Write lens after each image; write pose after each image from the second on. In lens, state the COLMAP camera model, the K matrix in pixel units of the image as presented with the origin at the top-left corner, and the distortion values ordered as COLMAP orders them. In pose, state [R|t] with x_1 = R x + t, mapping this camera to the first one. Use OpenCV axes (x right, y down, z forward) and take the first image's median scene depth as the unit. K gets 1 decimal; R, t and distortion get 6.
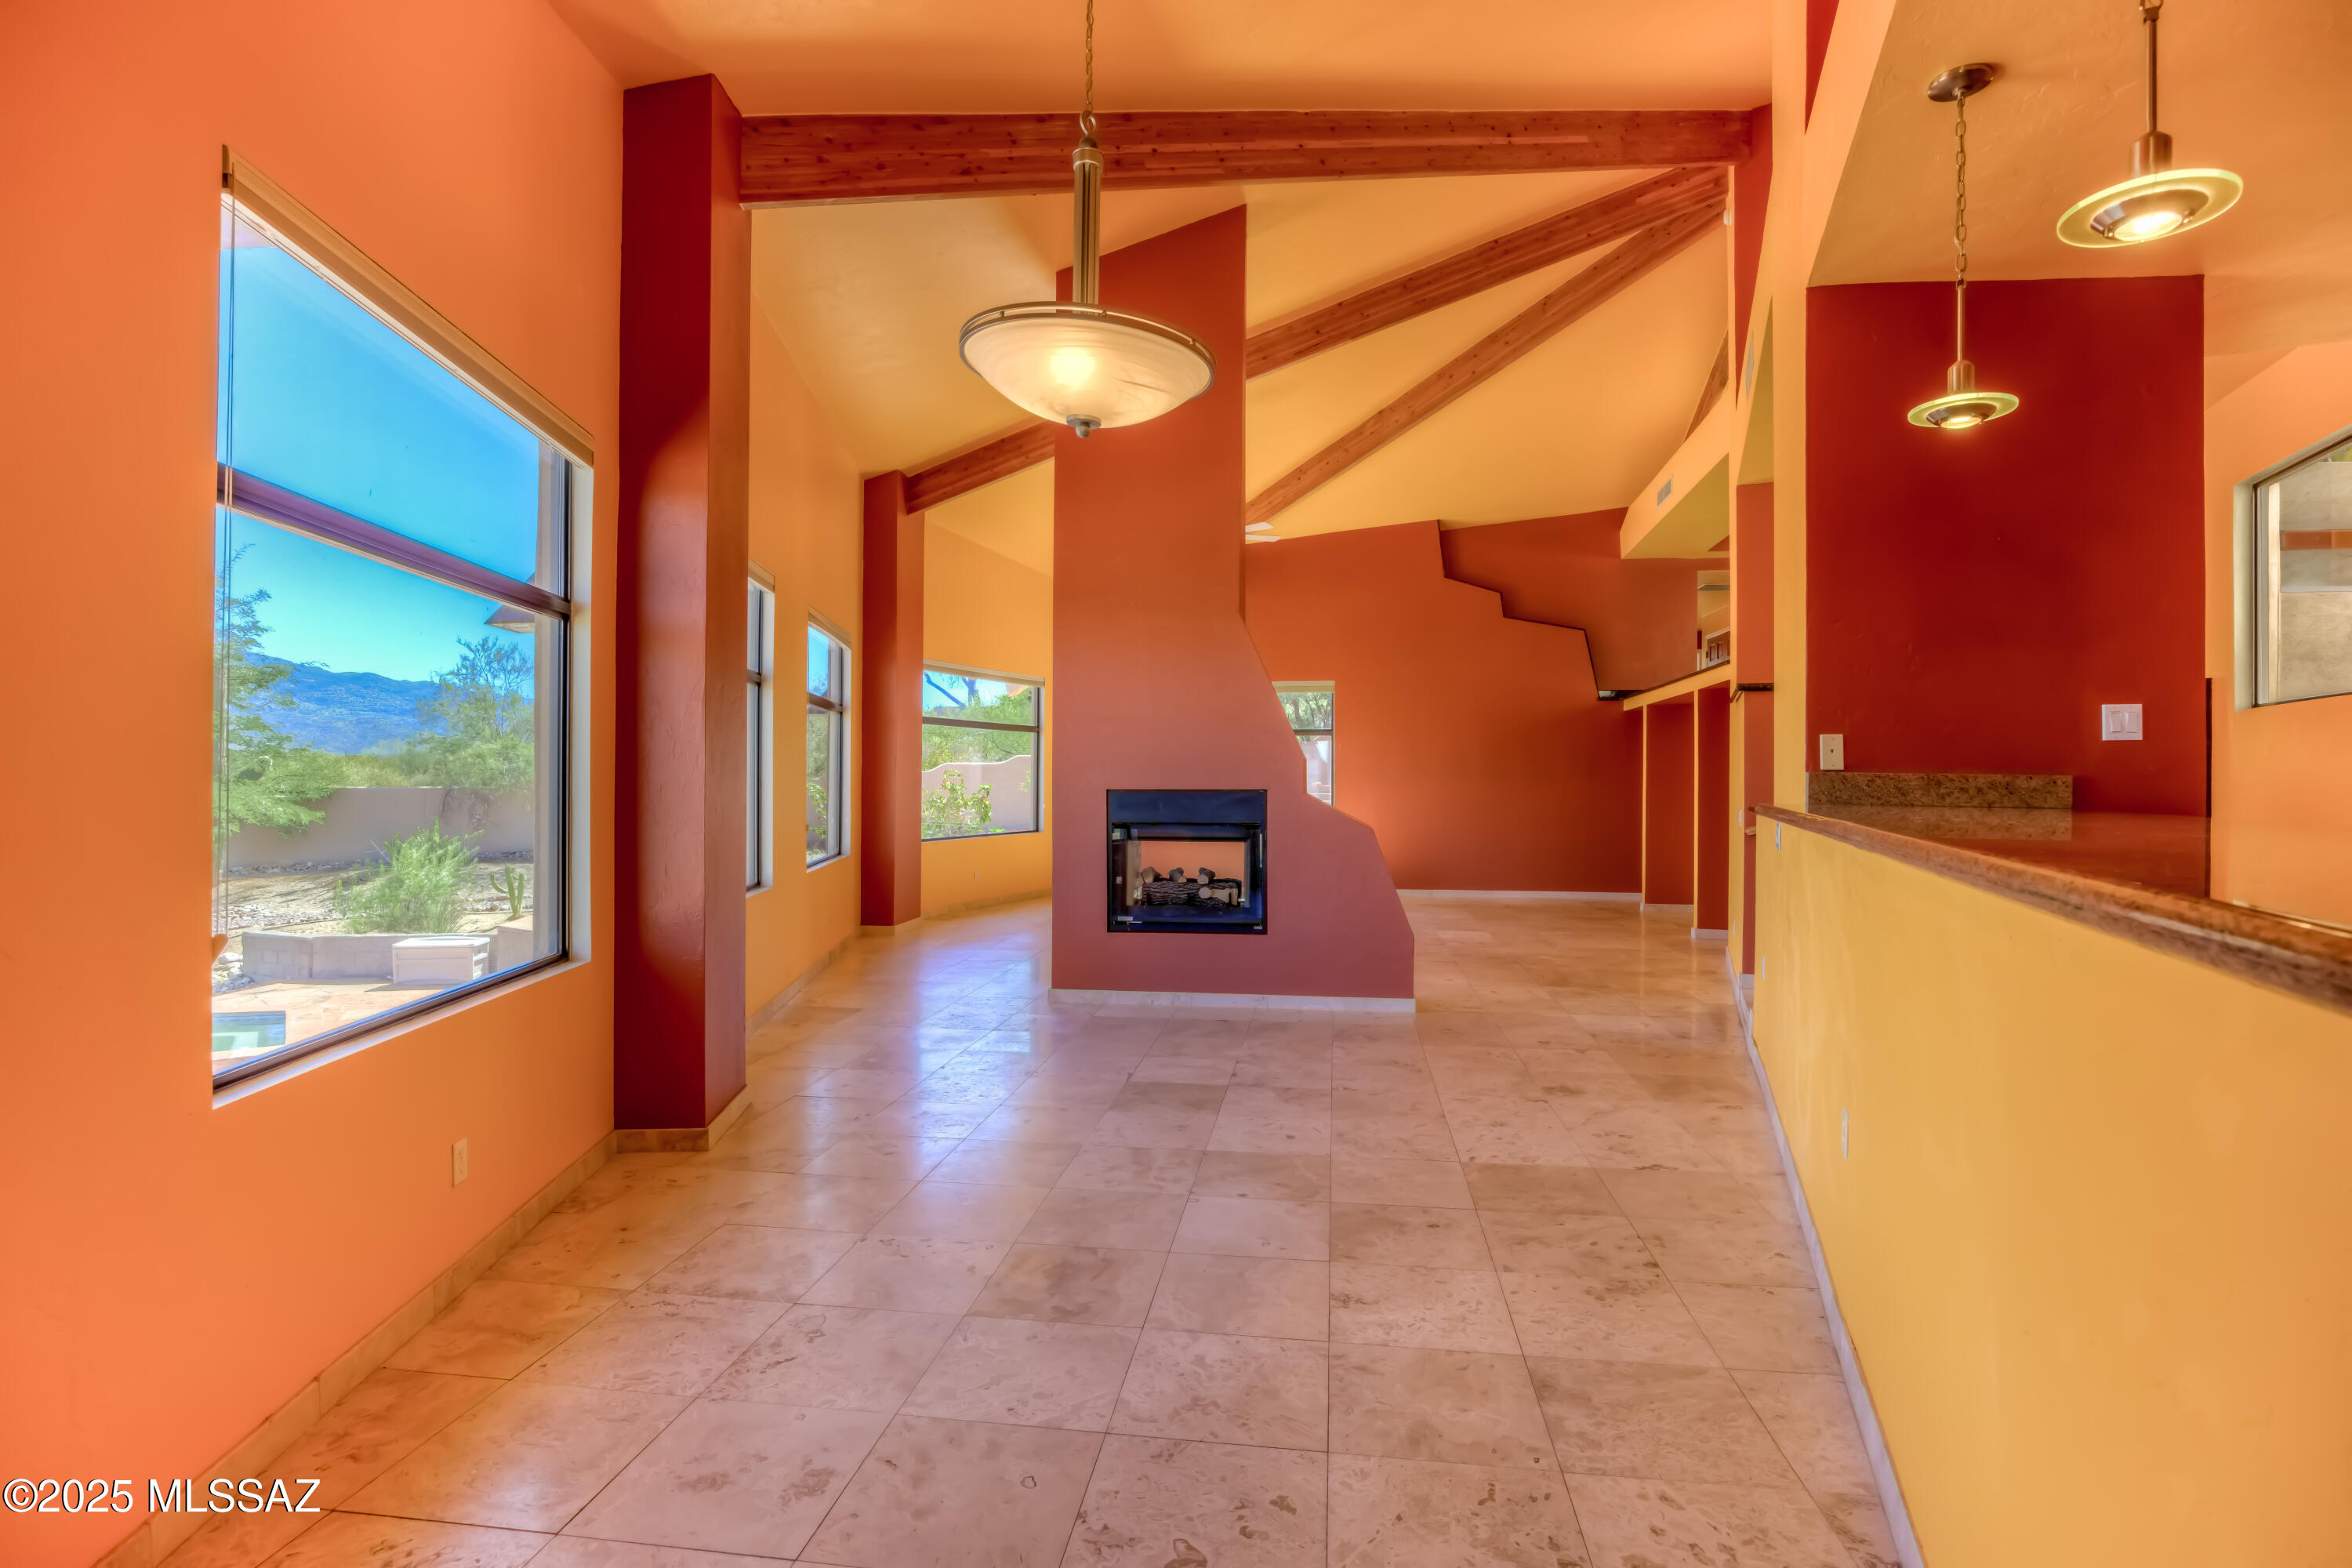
lens RADIAL K [[1140.8, 0, 1156.5], [0, 1140.8, 786.7], [0, 0, 1]] dist [-0.006002, 0.003801]
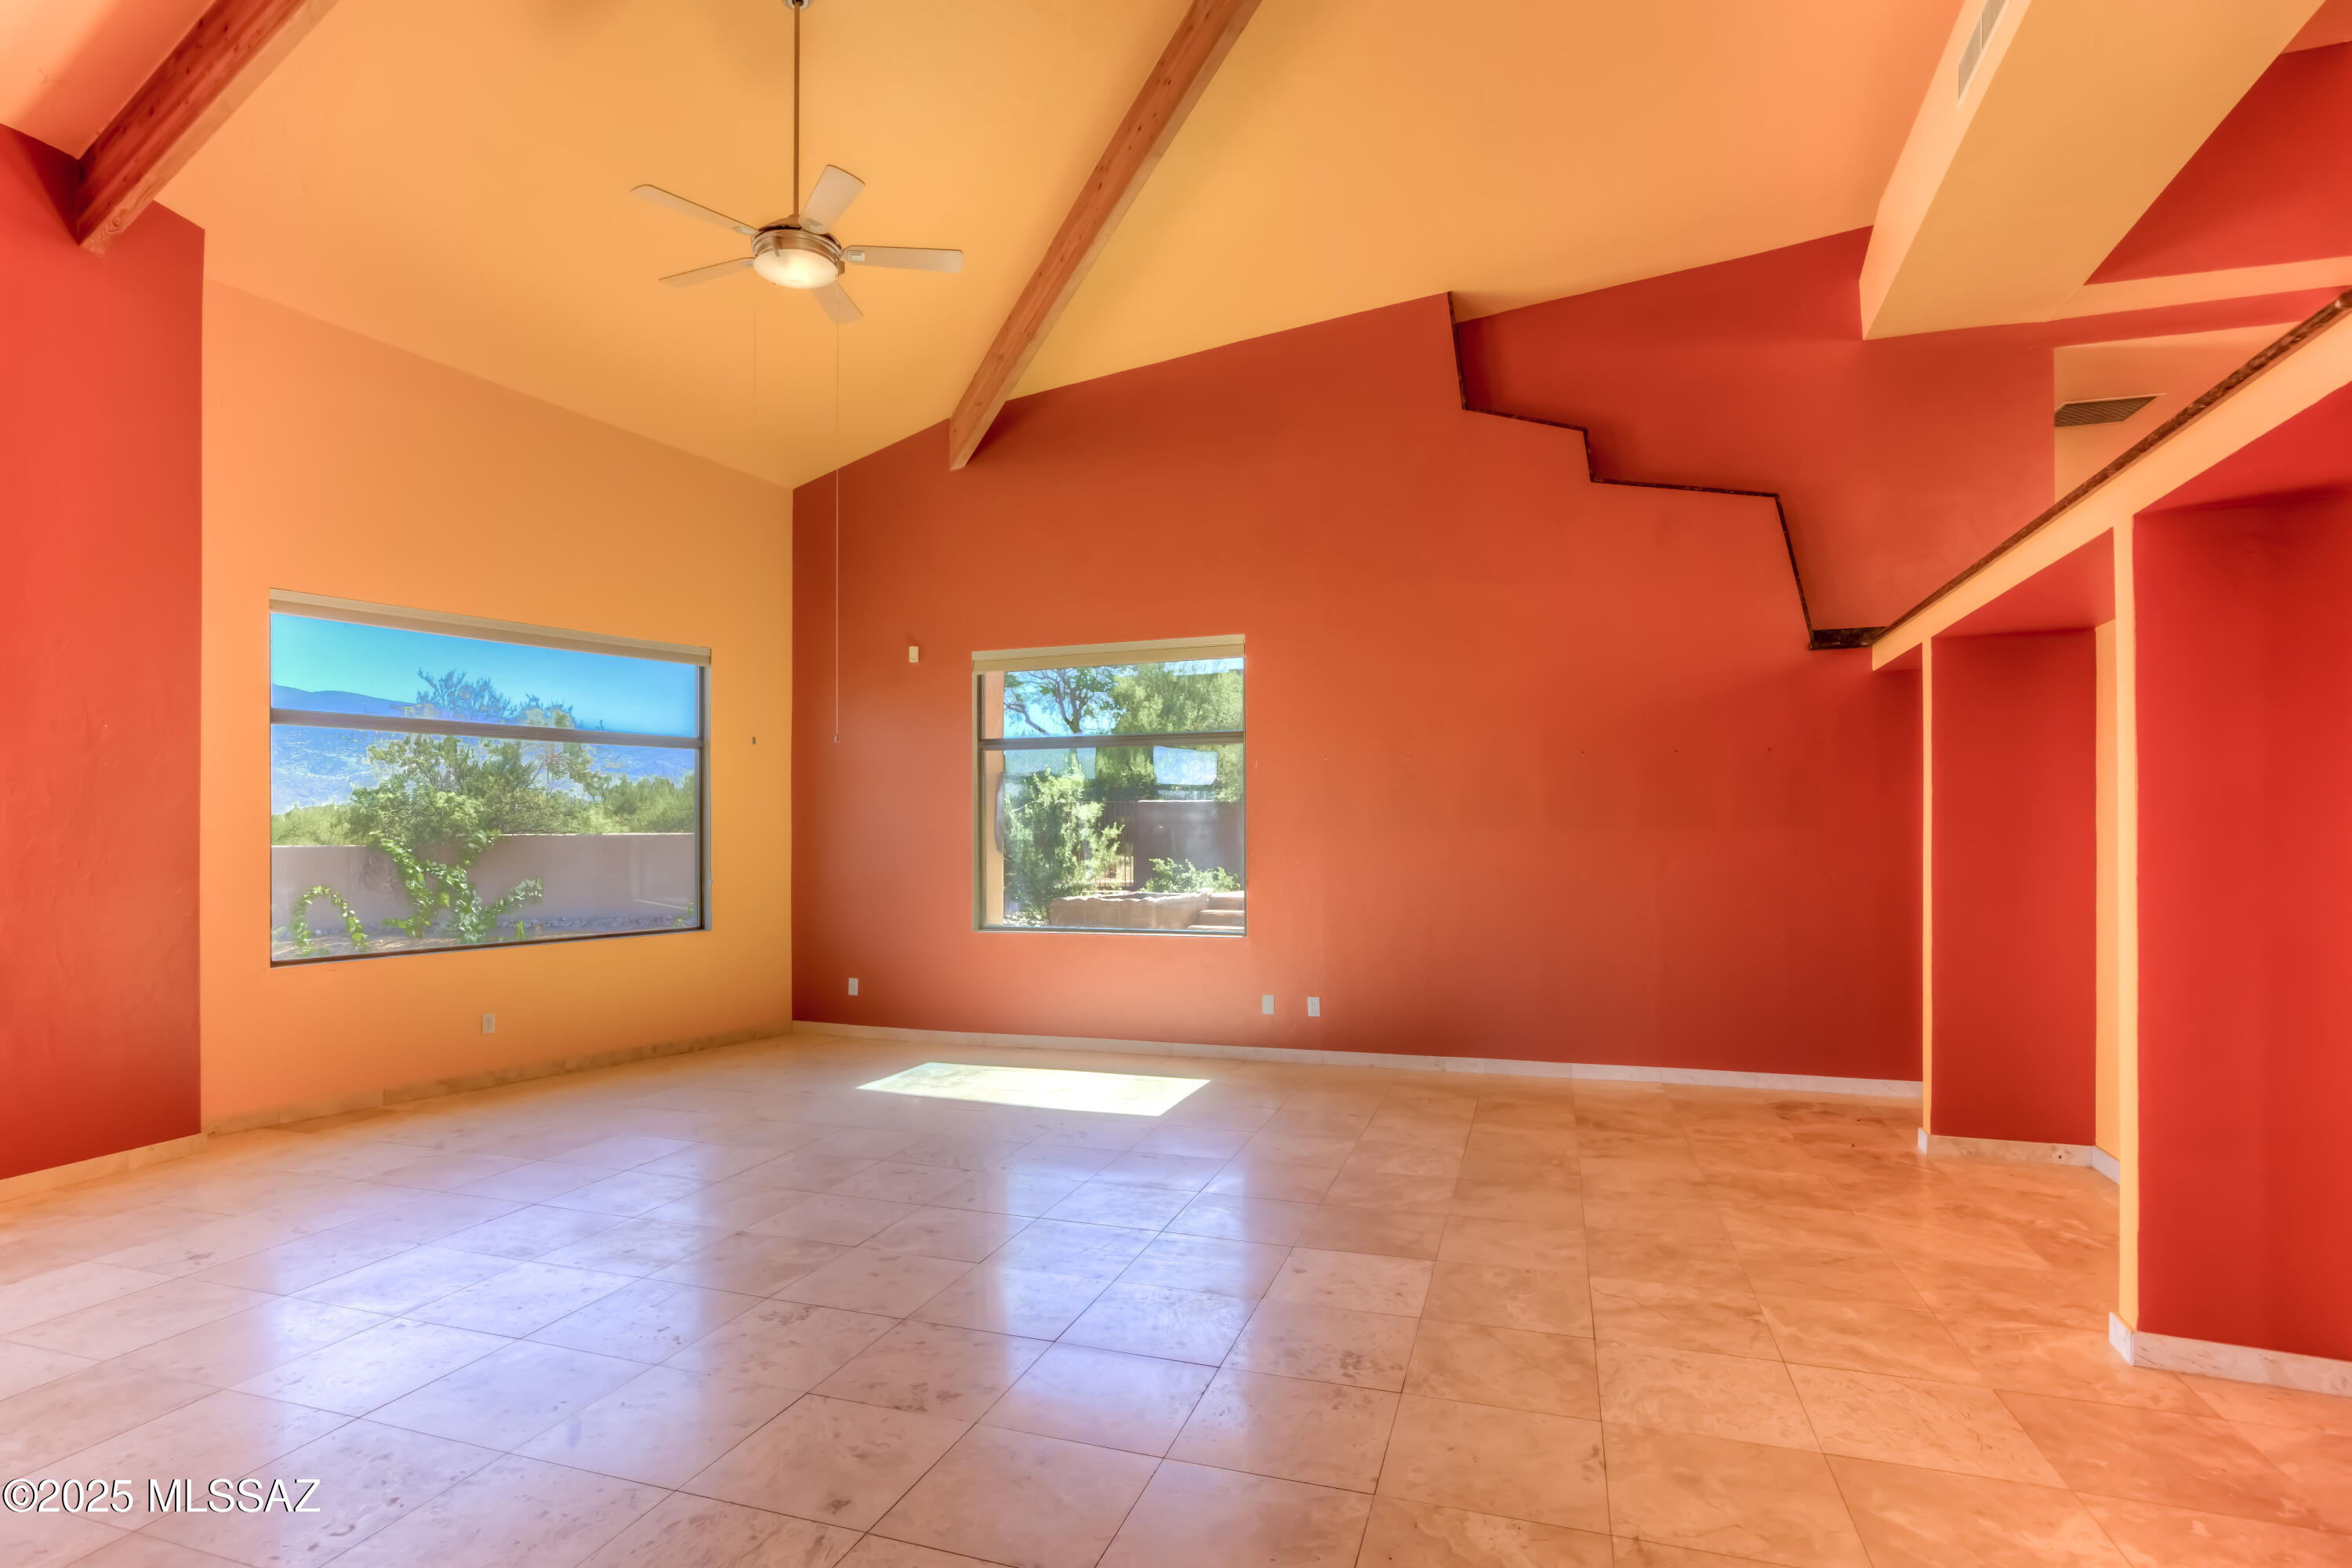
lens RADIAL K [[1140.8, 0, 1148.2], [0, 1140.8, 837.9], [0, 0, 1]] dist [-0.006002, 0.003801]
pose [[0.983274, -0.010990, -0.181801, 0.206757], [0.012541, 0.999894, 0.007384, -0.006183], [0.181700, -0.009540, 0.983308, 0.495945]]
